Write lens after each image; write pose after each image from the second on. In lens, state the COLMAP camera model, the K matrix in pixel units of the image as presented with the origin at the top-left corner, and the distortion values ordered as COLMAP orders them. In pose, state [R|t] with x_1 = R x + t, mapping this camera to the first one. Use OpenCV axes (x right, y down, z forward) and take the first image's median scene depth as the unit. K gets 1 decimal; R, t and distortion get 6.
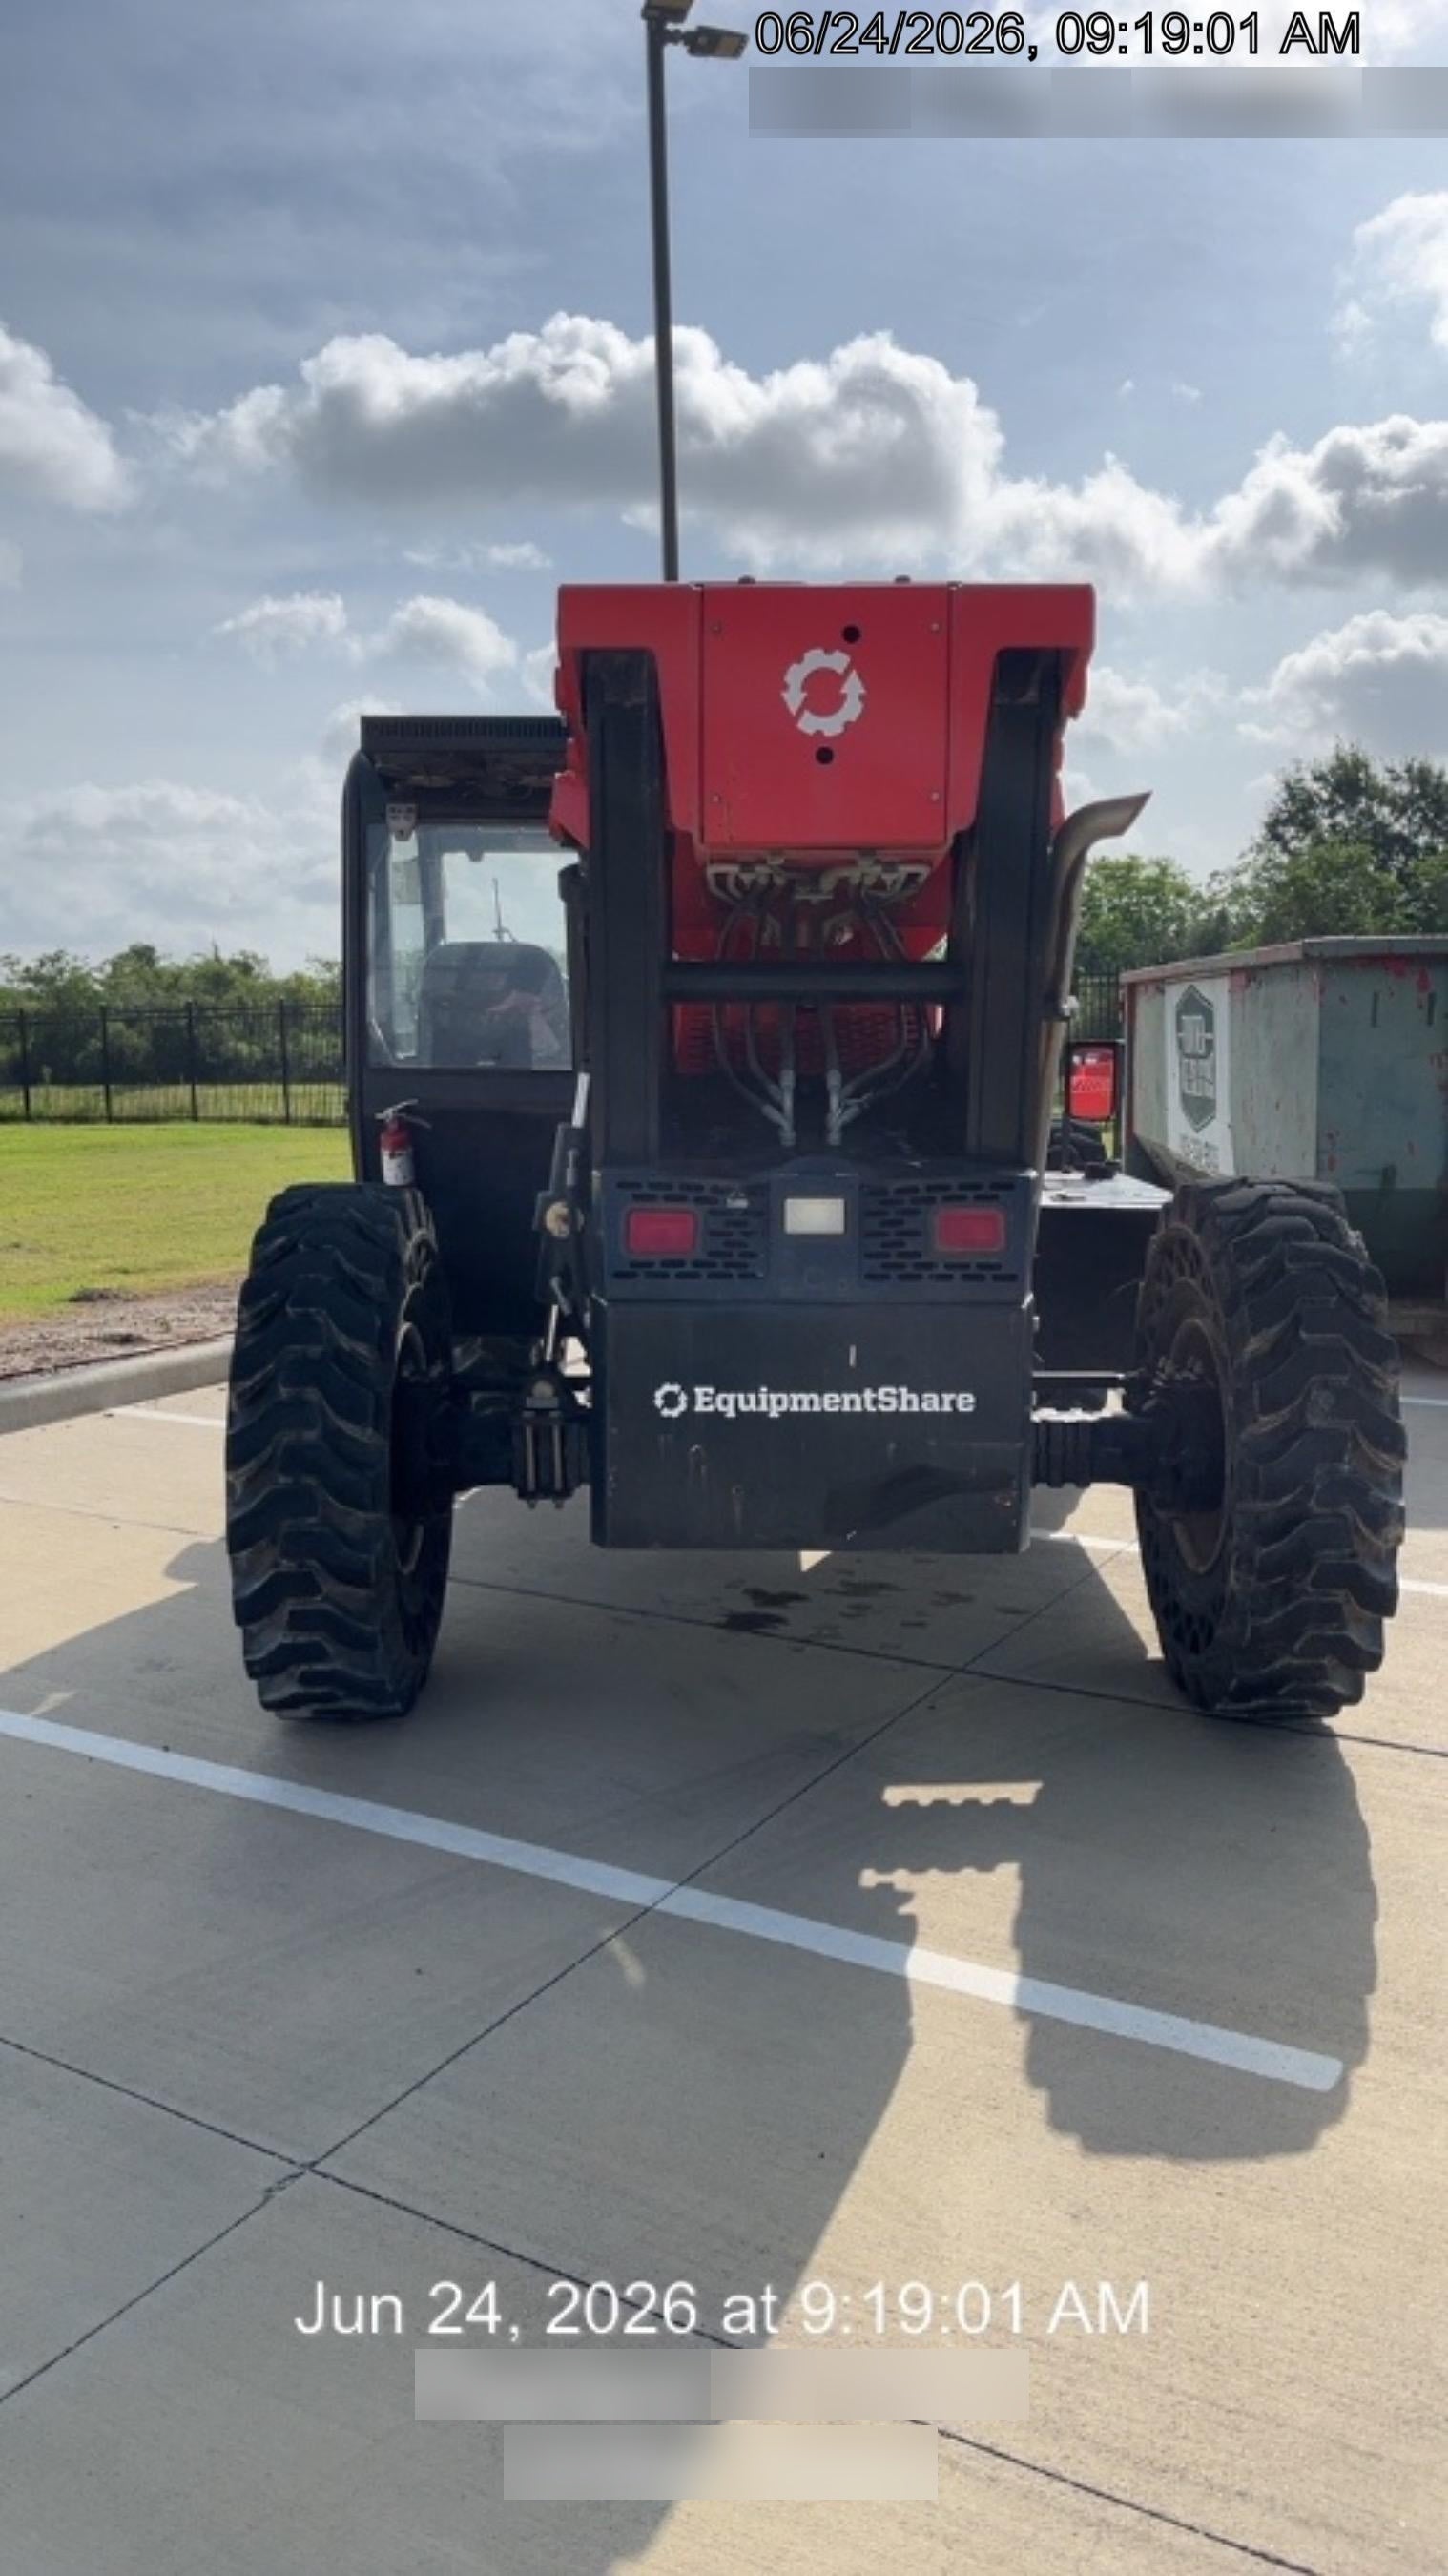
lens RADIAL K [[1895.3, 0, 690.8], [0, 1895.3, 1289.0], [0, 0, 1]] dist [0.037530, -0.001629]
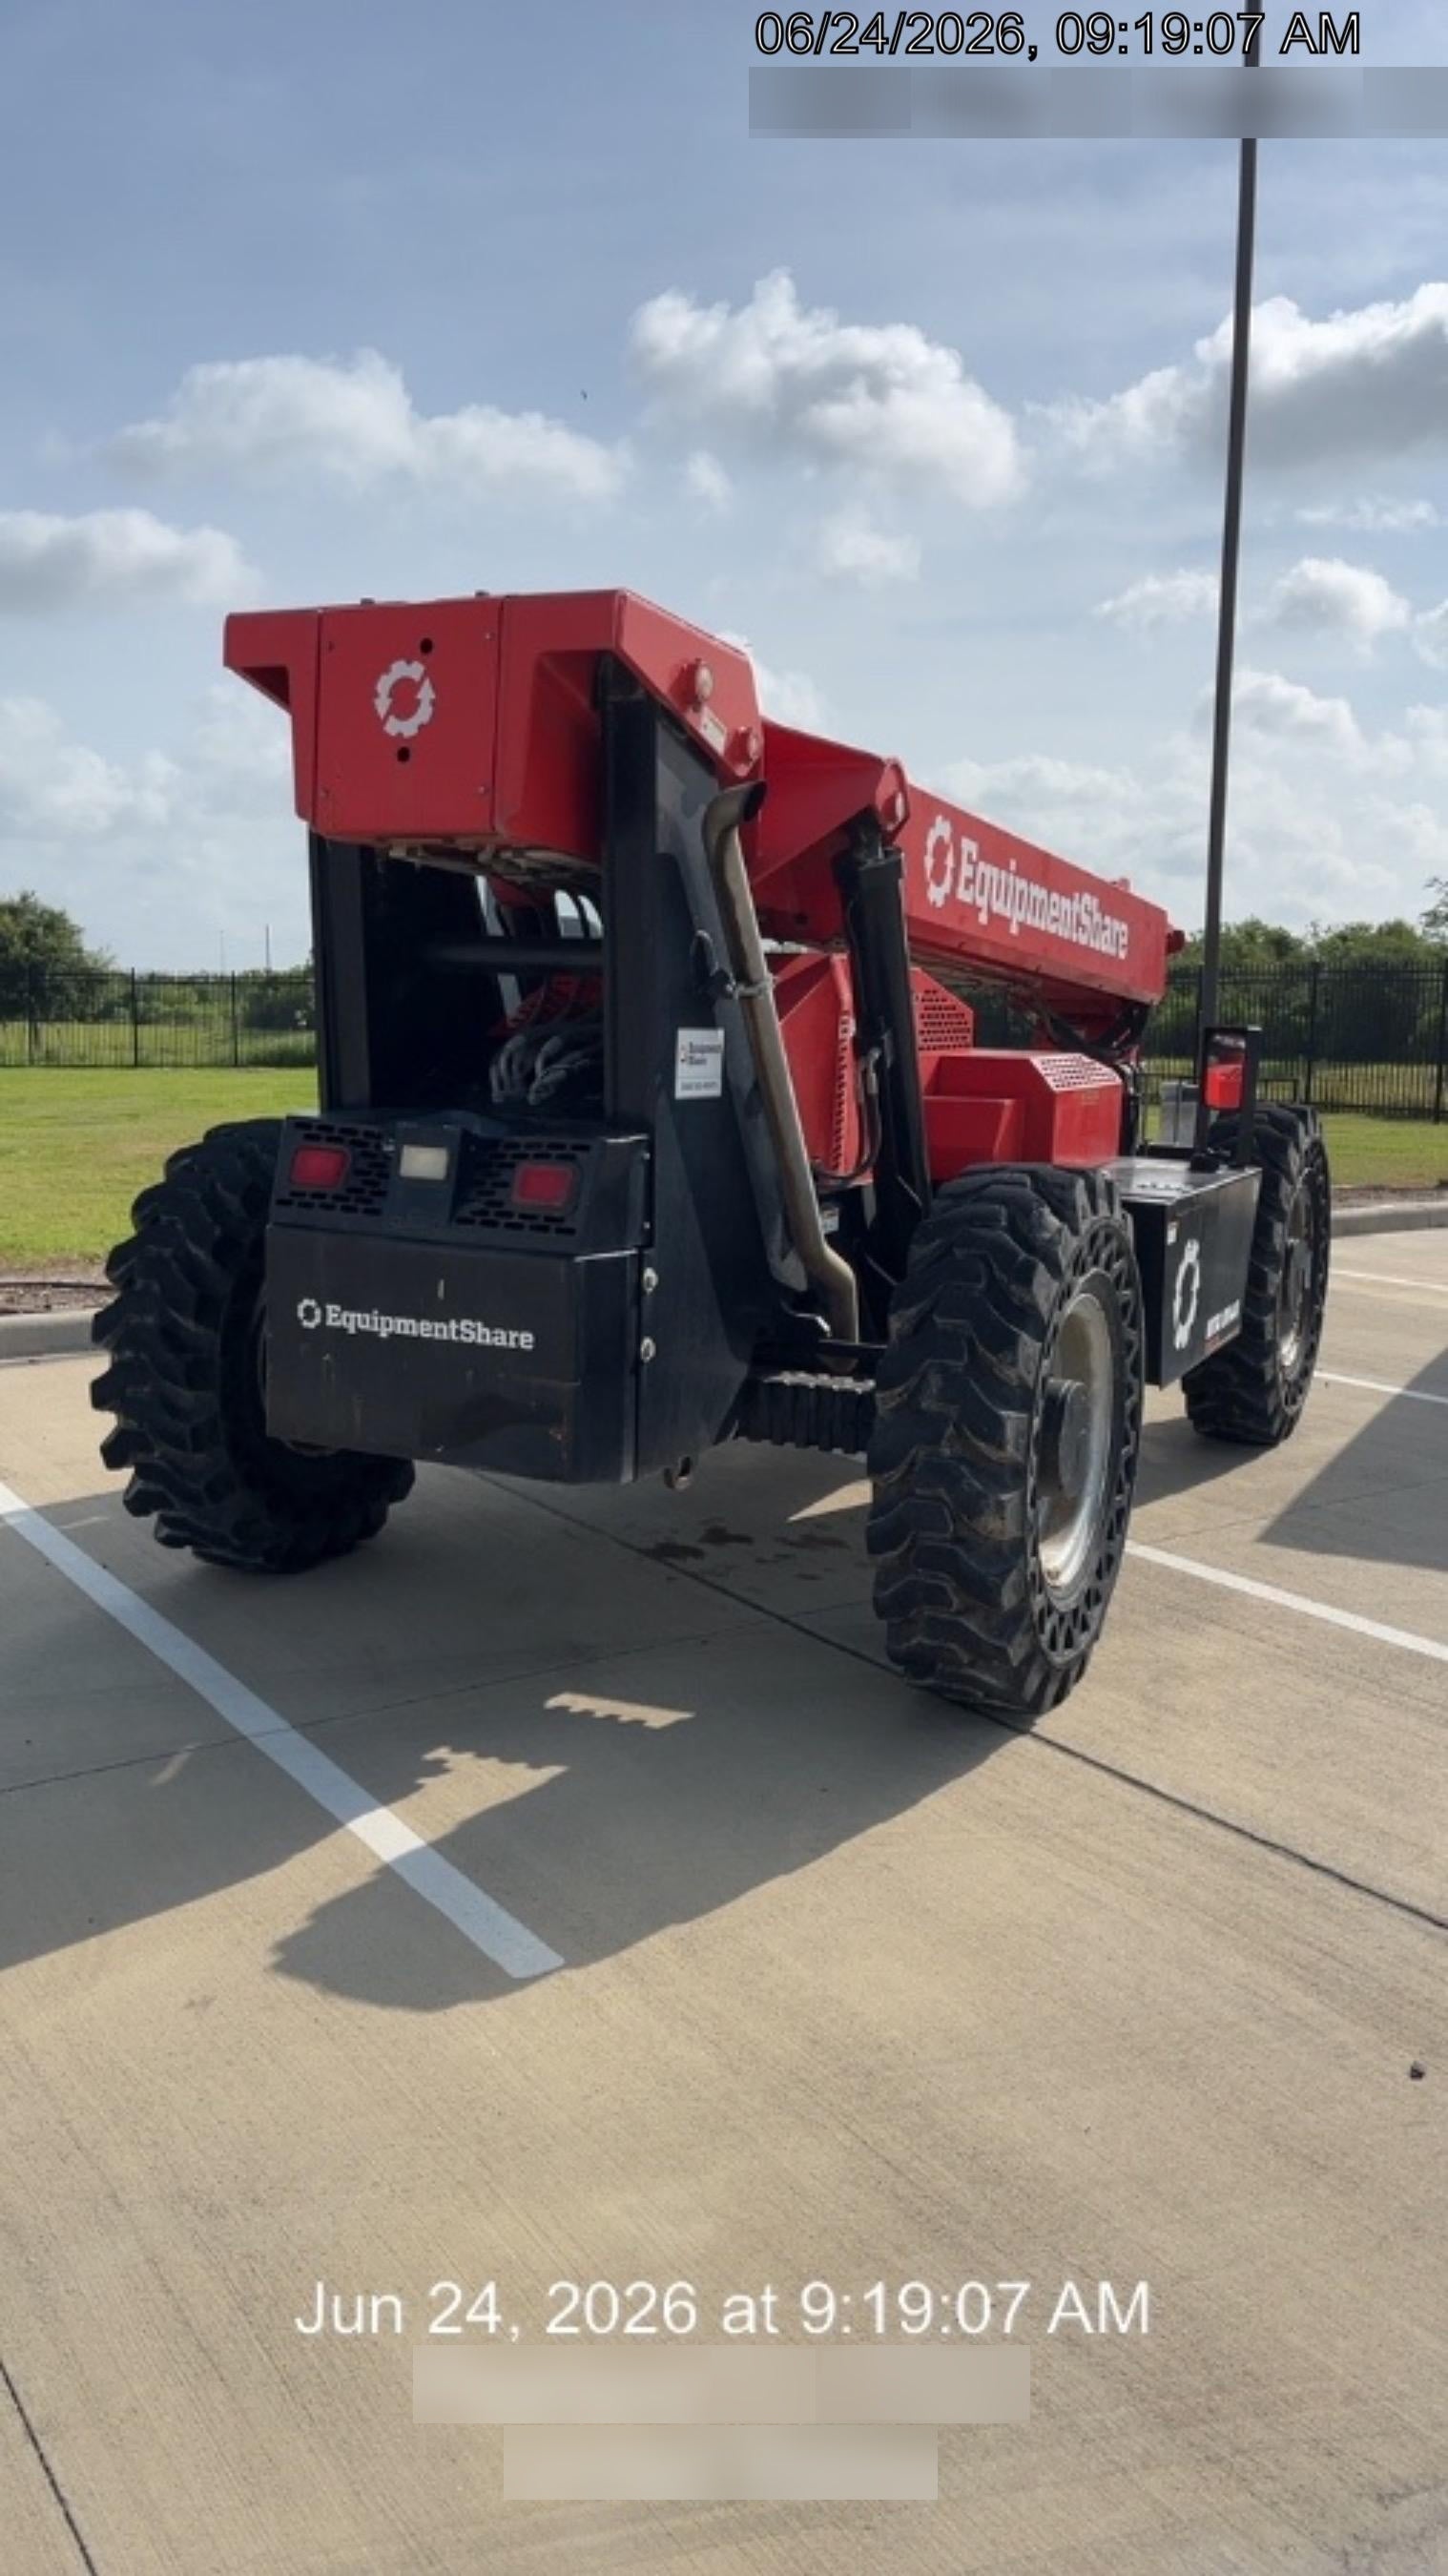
lens RADIAL K [[1865.0, 0, 724.0], [0, 1865.0, 1288.0], [0, 0, 1]] dist [0.005531, 0.000531]
pose [[0.915658, 0.092794, -0.391100, 0.666852], [-0.086076, 0.995684, 0.034715, -0.018195], [0.392634, 0.001877, 0.919693, 0.050670]]
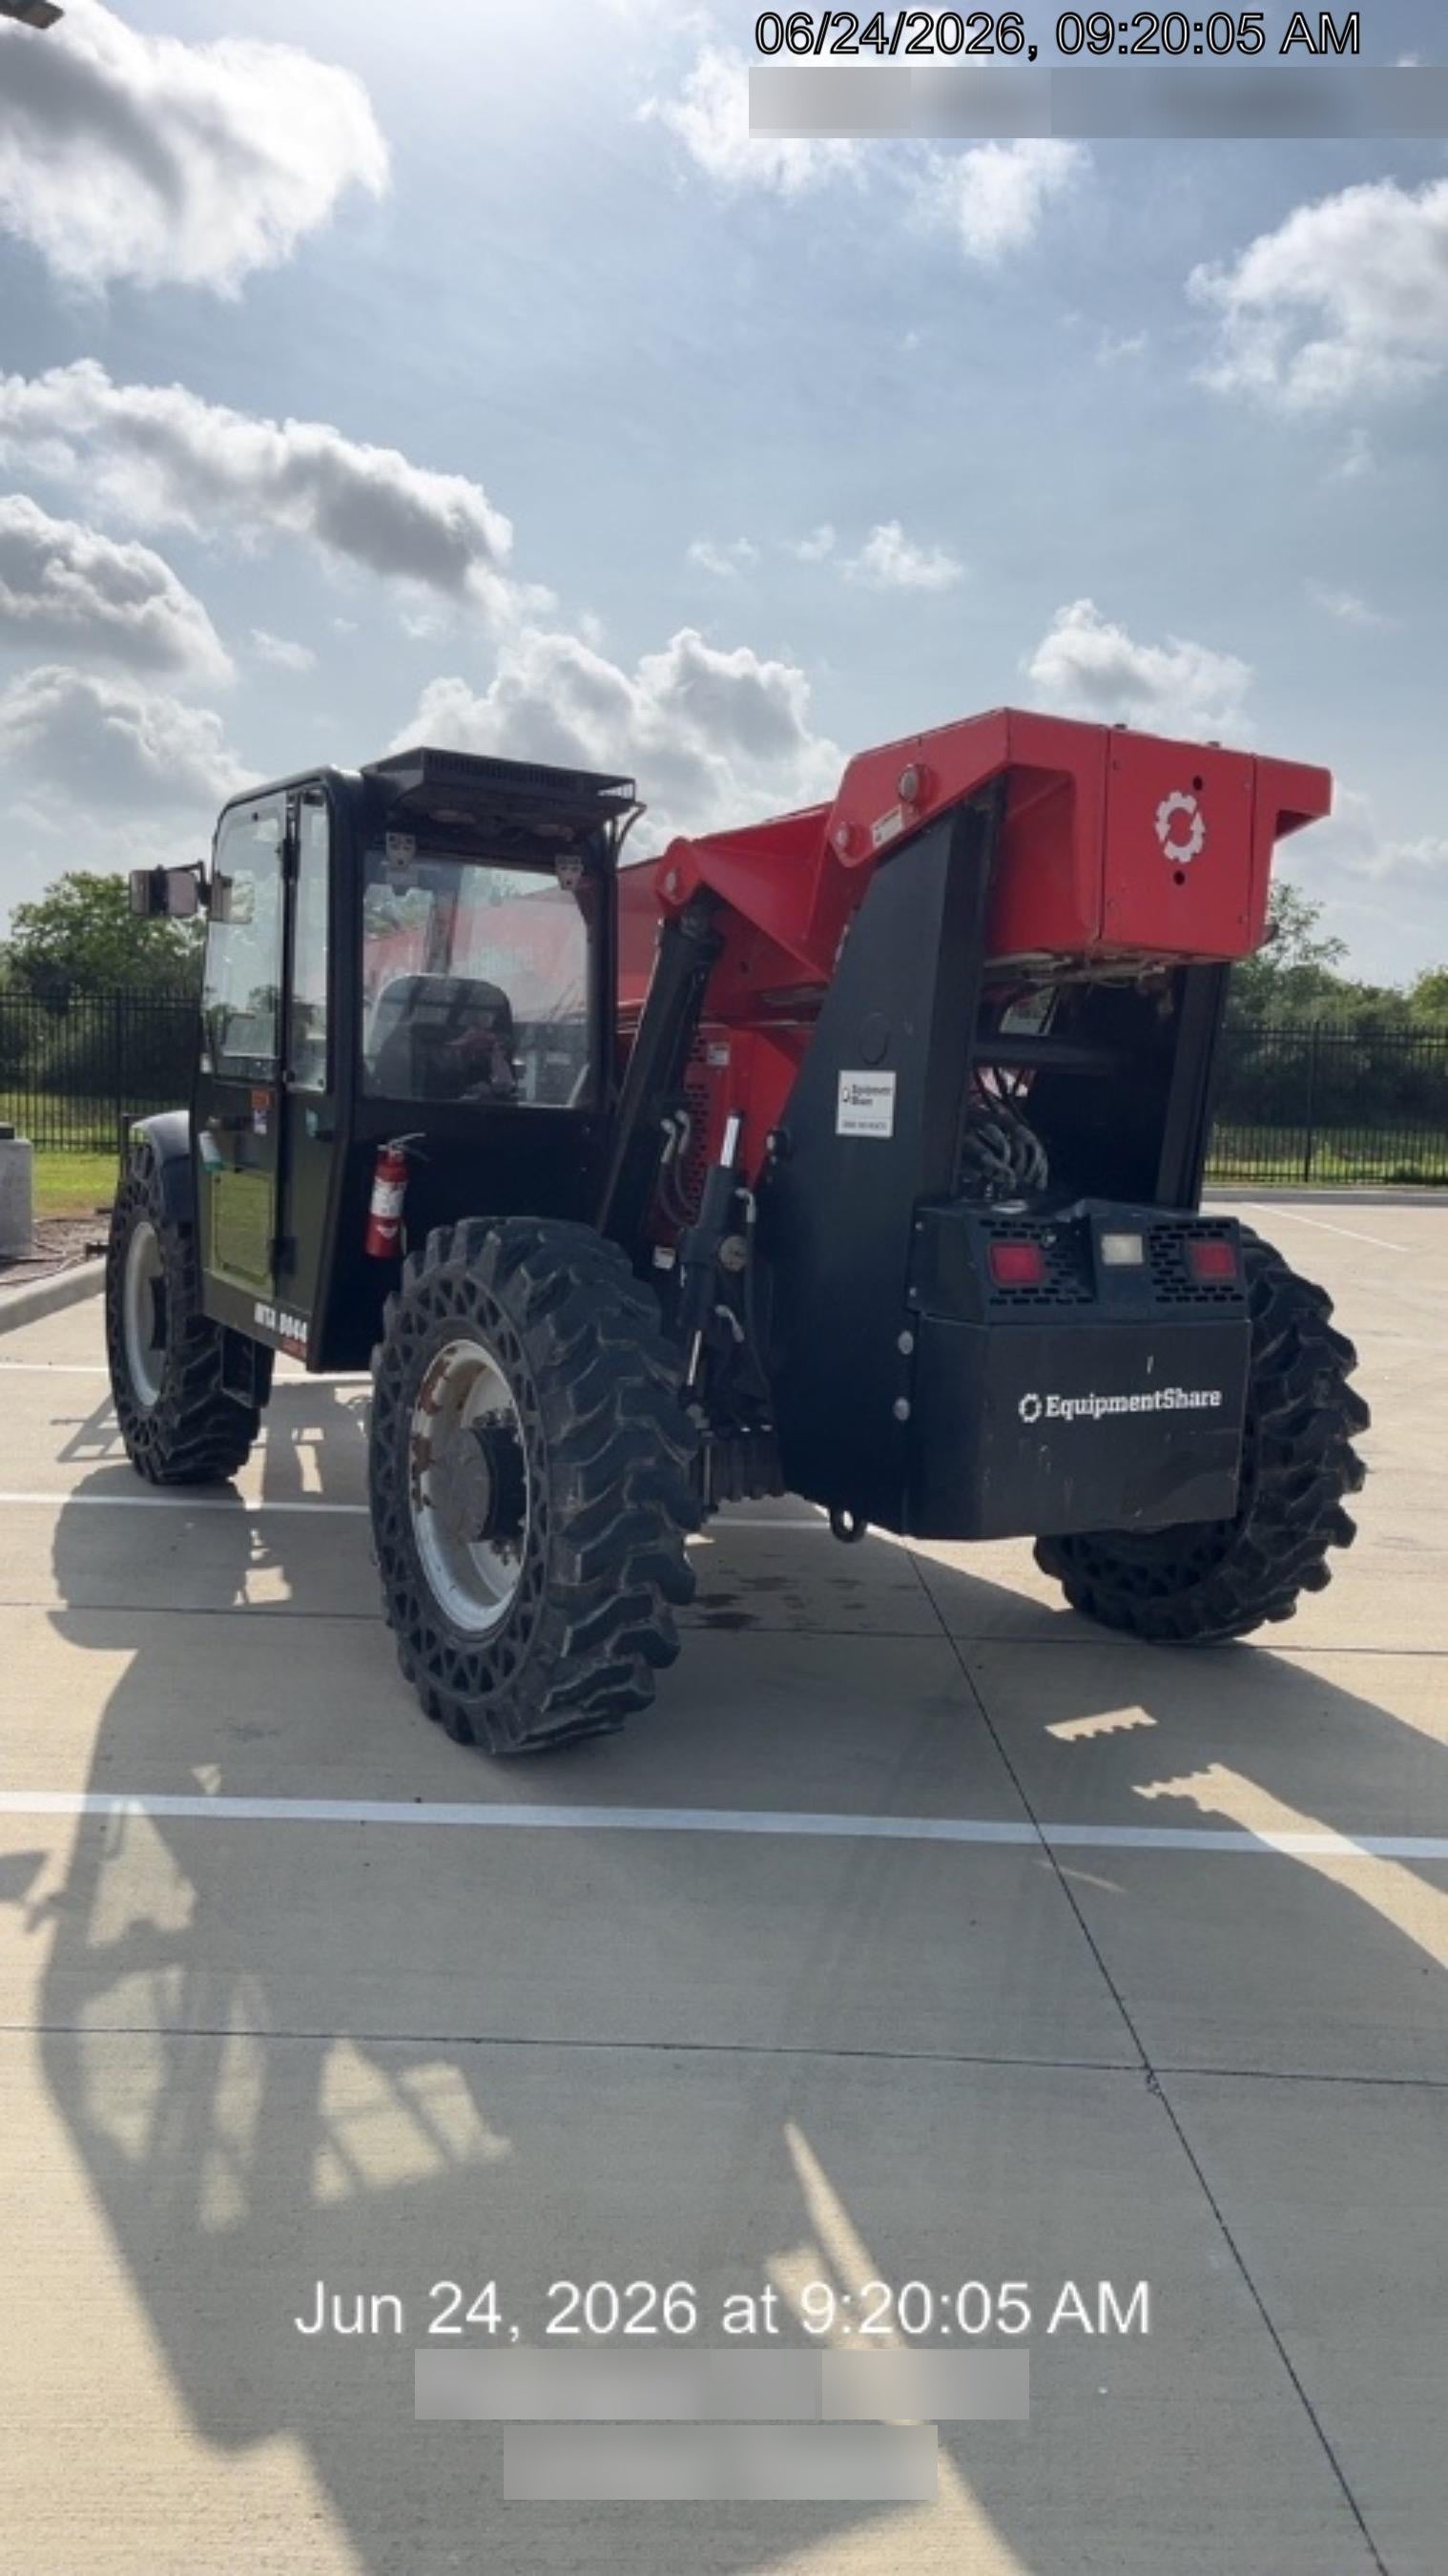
lens RADIAL K [[1942.7, 0, 724.0], [0, 1942.7, 1288.0], [0, 0, 1]] dist [0.000974, -0.000506]
pose [[0.847674, -0.015180, 0.530301, -0.803465], [0.023069, 0.999700, -0.008259, -0.009680], [-0.530016, 0.019234, 0.847769, 0.085893]]
